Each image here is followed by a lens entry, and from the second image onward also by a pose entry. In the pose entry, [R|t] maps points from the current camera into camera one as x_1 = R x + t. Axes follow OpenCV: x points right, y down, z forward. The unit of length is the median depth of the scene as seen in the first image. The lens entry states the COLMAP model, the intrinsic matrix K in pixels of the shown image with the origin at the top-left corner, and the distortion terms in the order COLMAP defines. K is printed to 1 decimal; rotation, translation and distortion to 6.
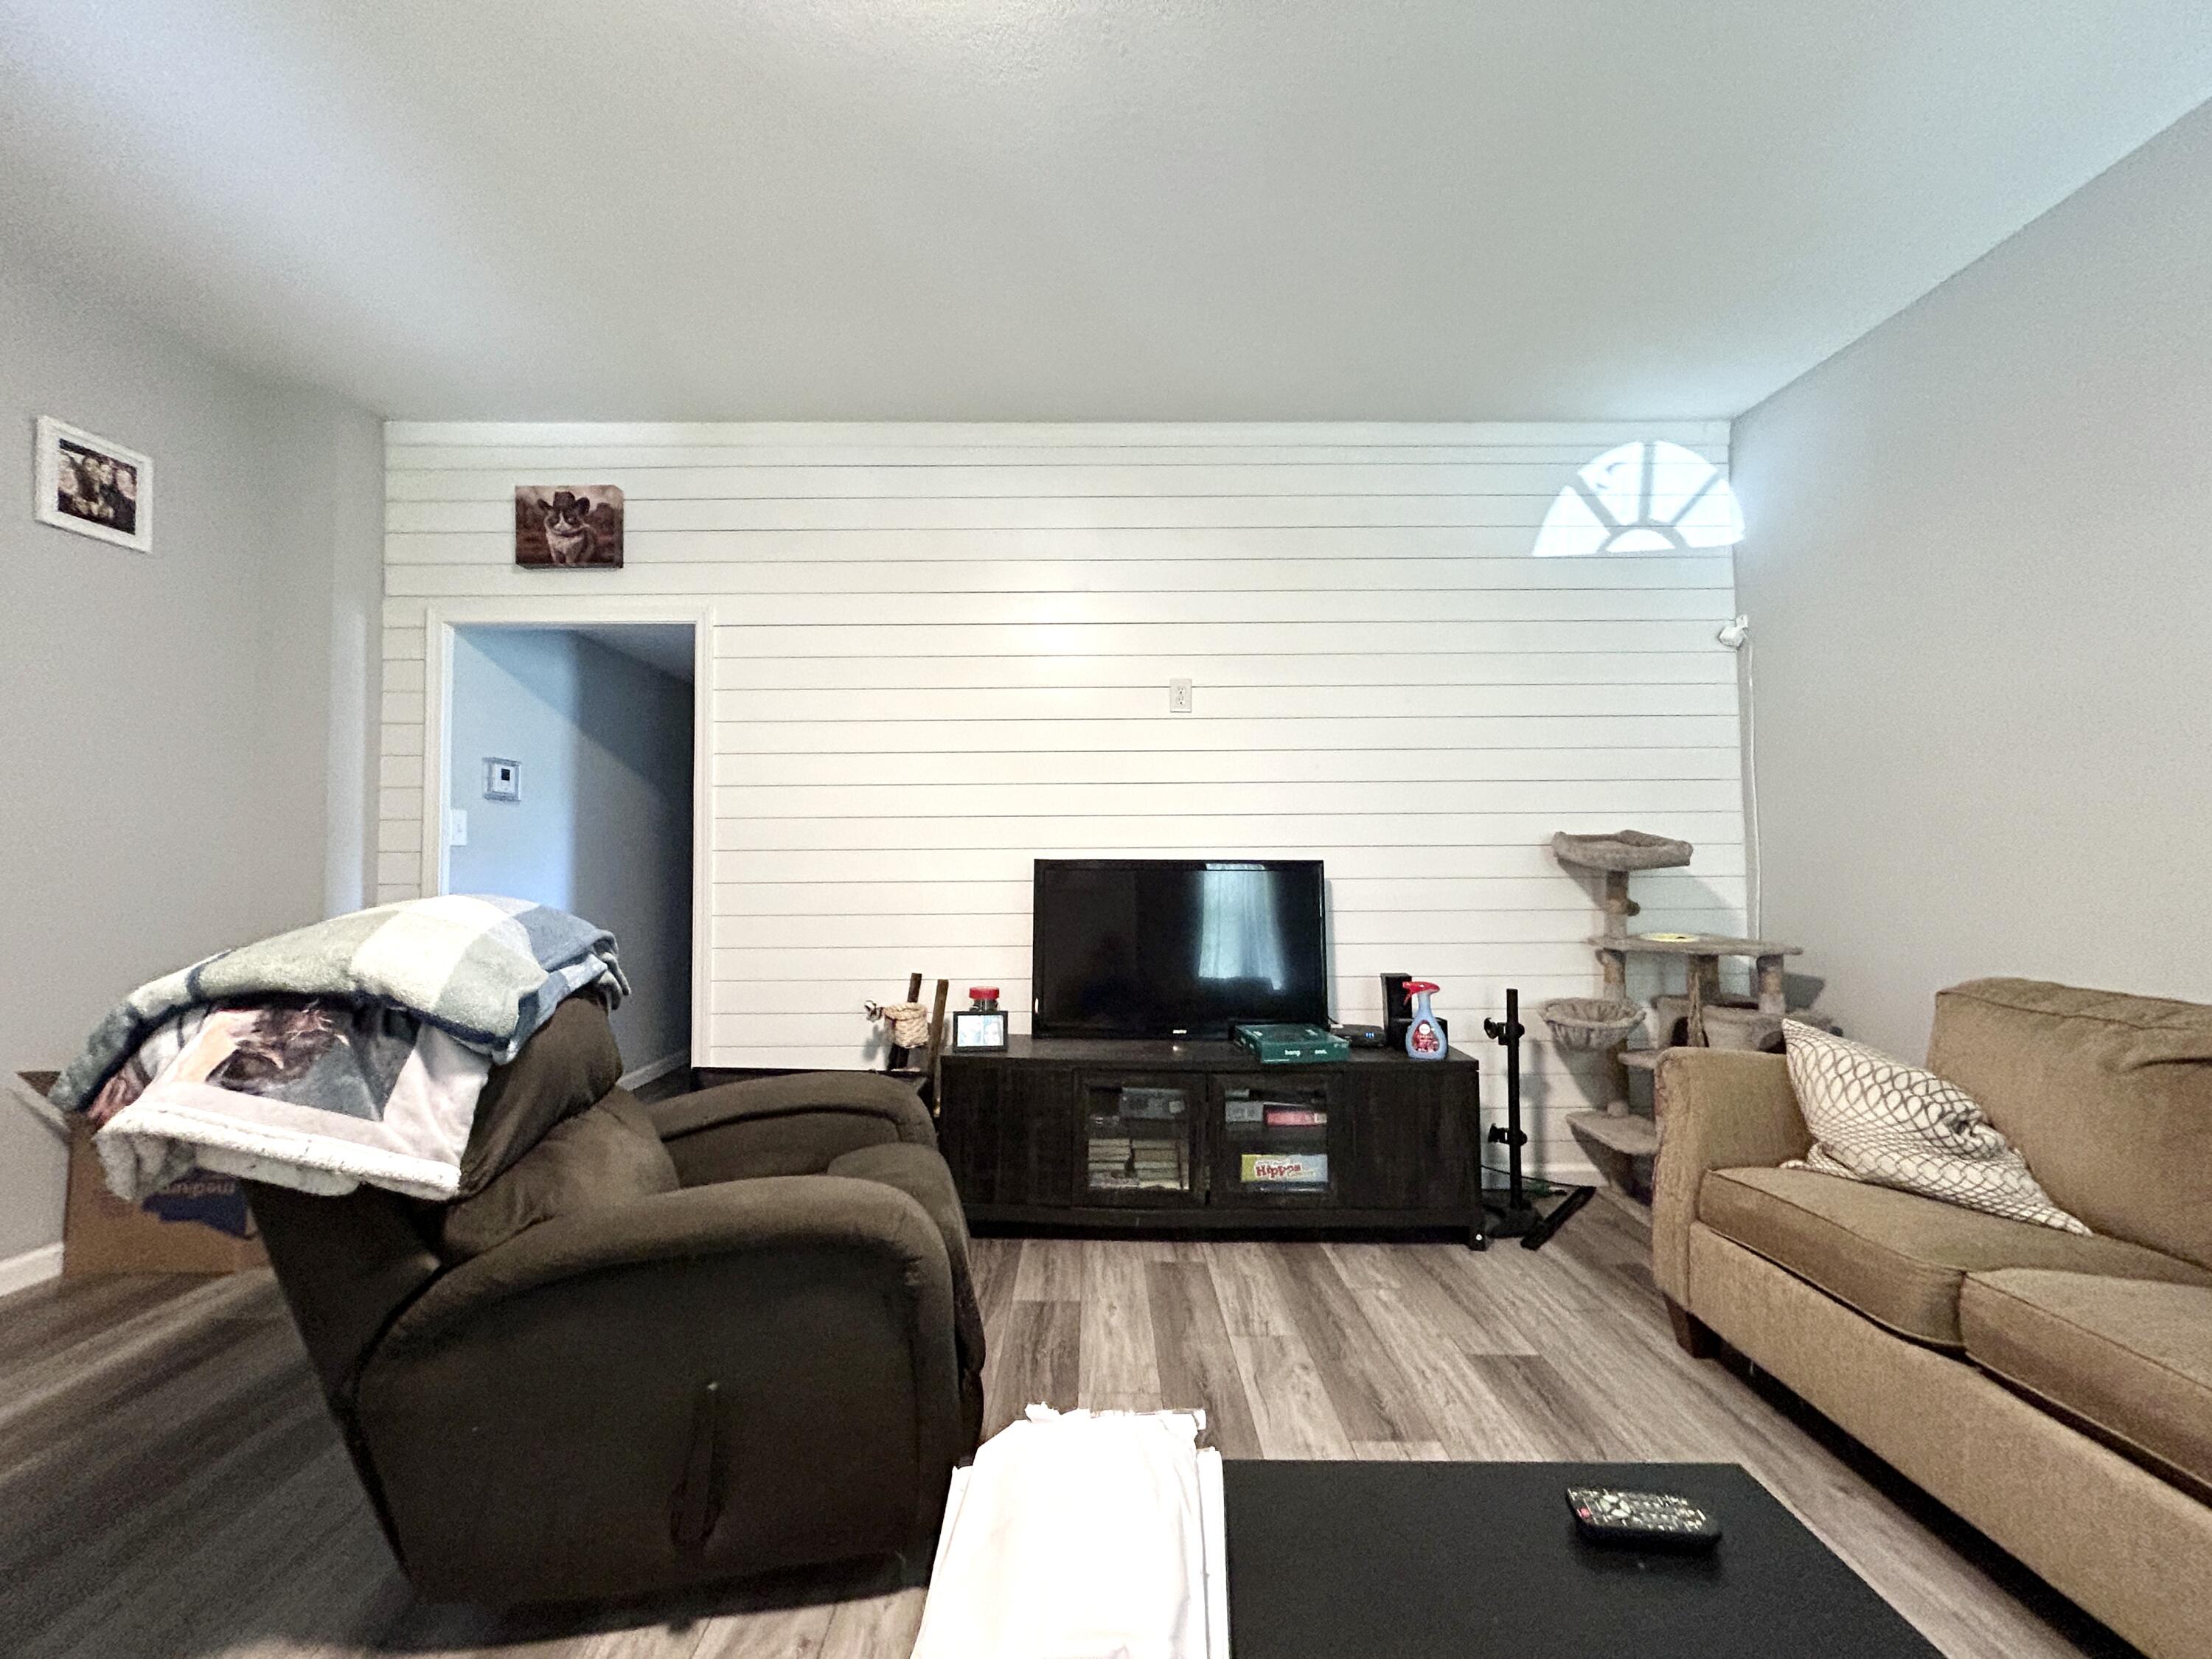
lens RADIAL K [[890.2, 0, 1089.0], [0, 890.2, 826.4], [0, 0, 1]] dist [-0.000517, 0.000246]
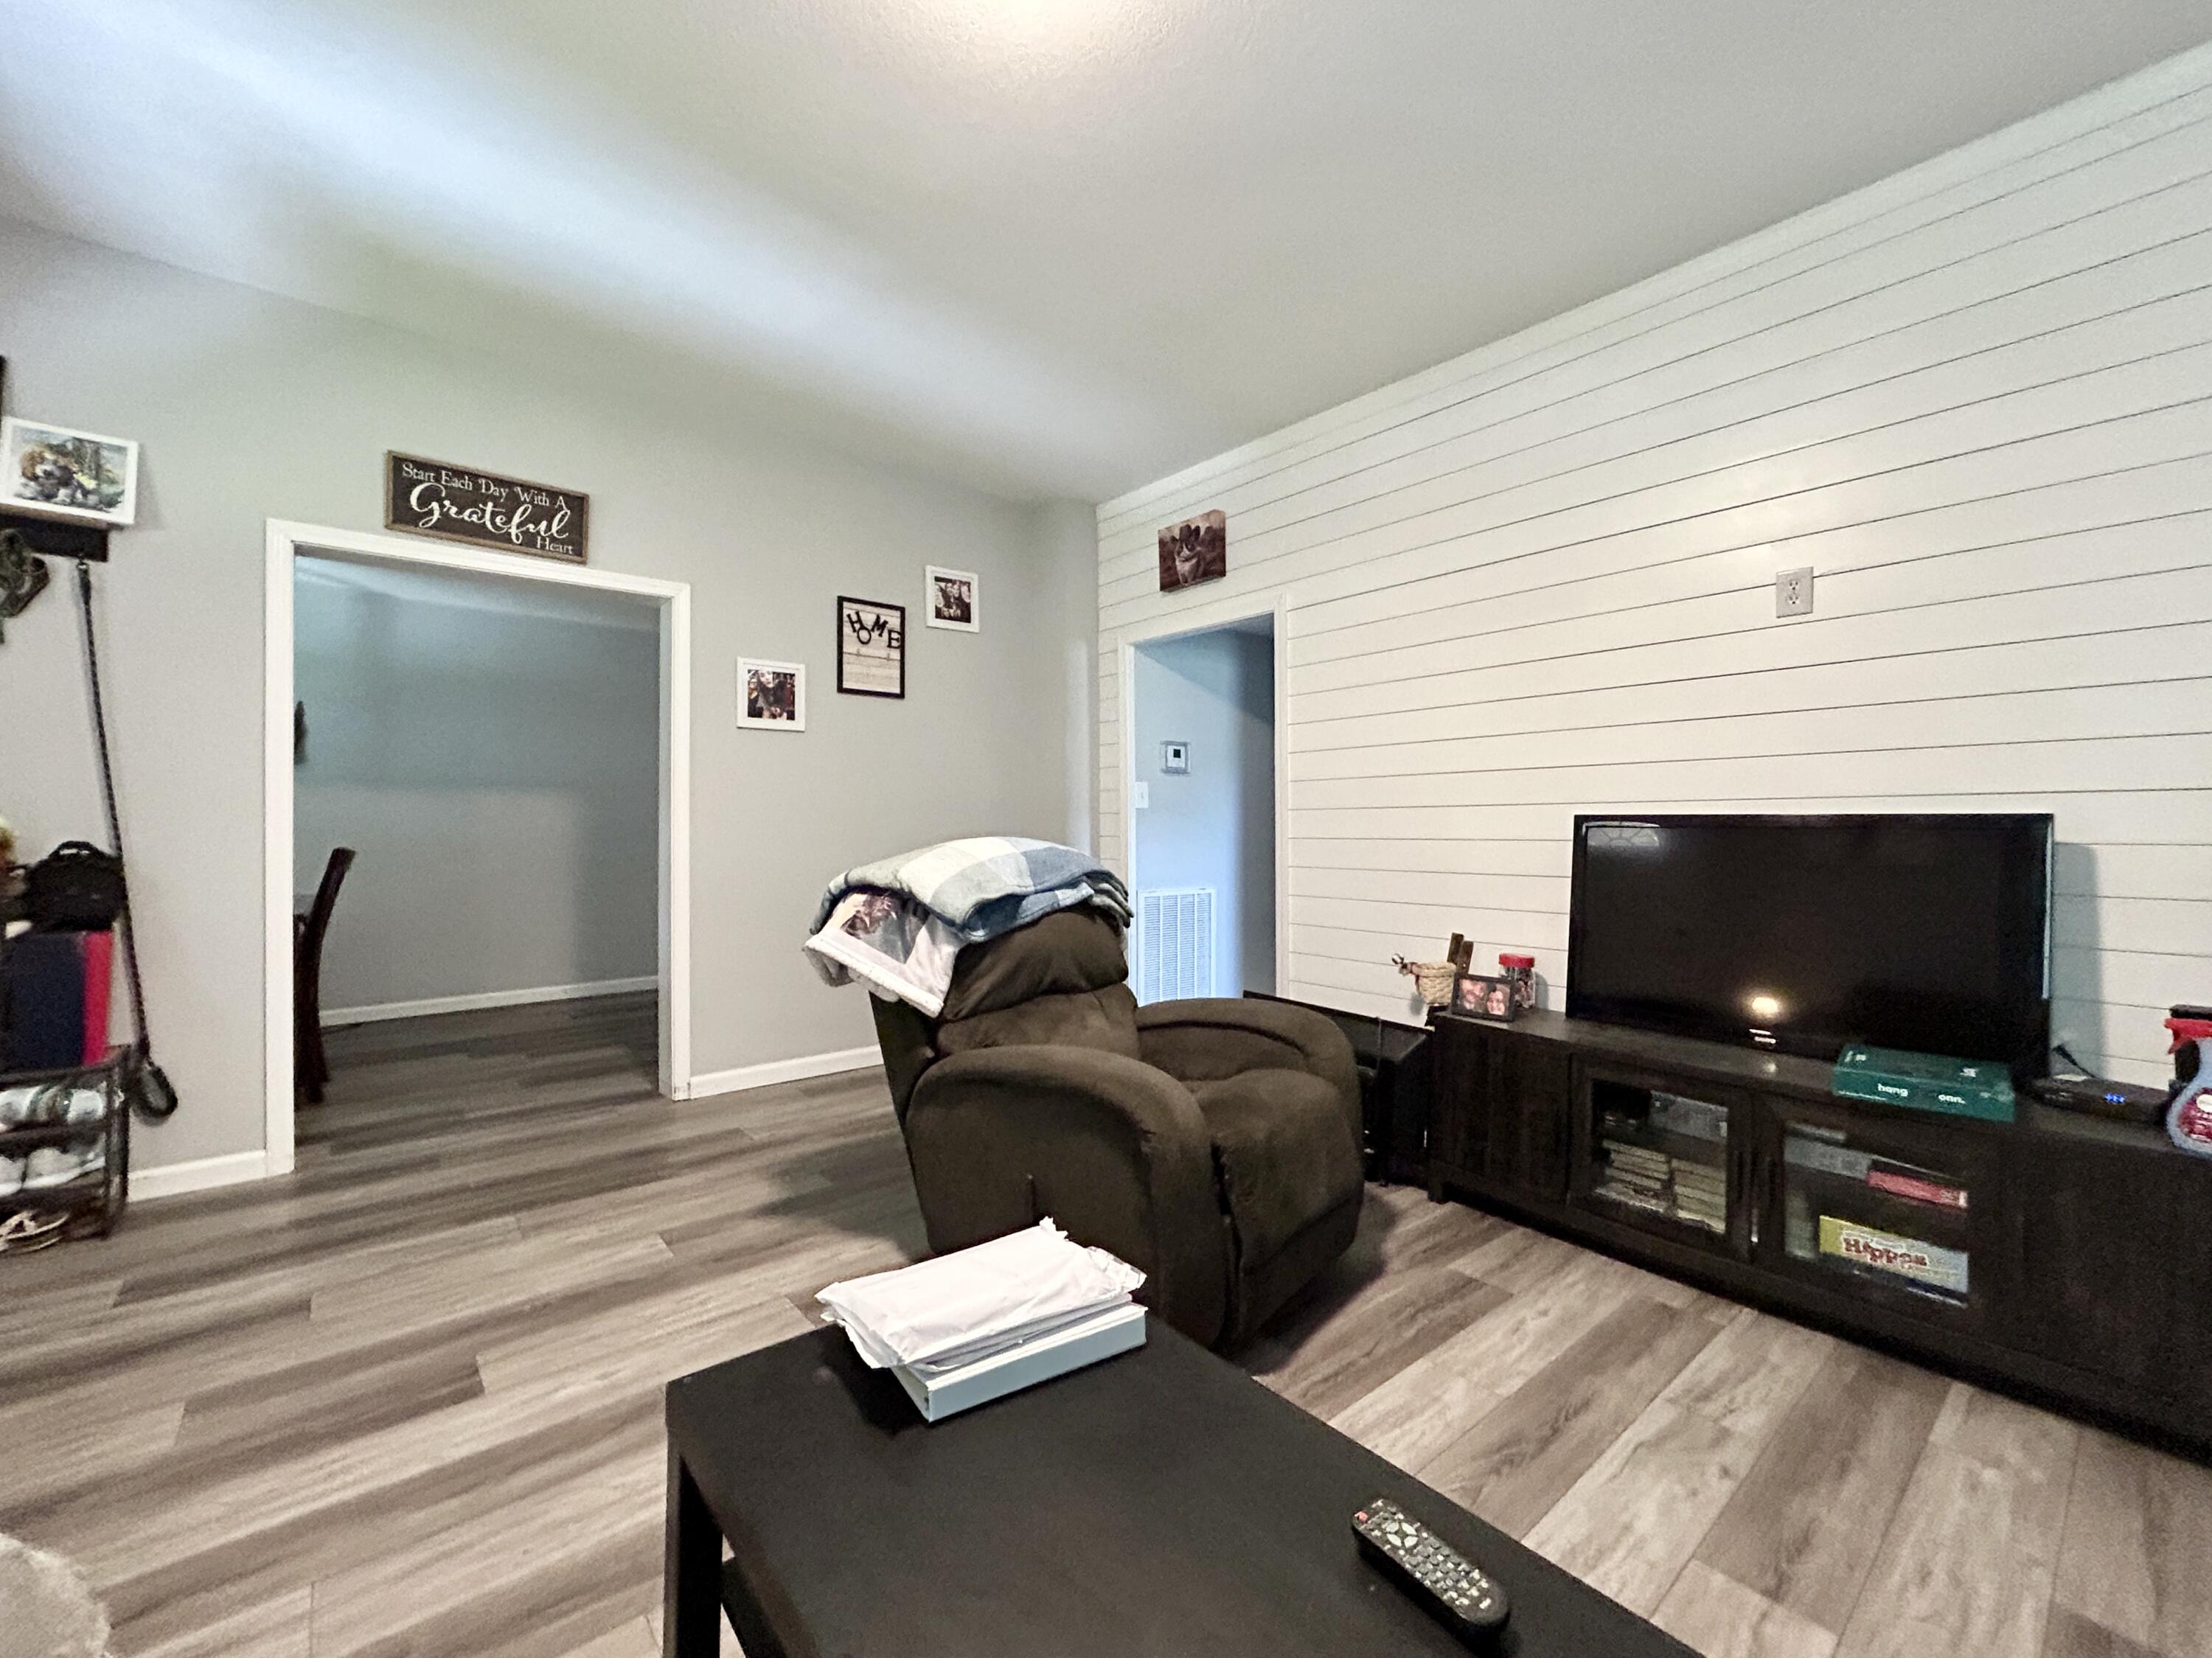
lens RADIAL K [[921.4, 0, 1114.4], [0, 921.4, 828.5], [0, 0, 1]] dist [0.000120, 0.000370]
pose [[0.640858, 0.003763, -0.767650, 0.375277], [0.027355, 0.999241, 0.027735, 0.013857], [0.767172, -0.038773, 0.640268, 0.080025]]
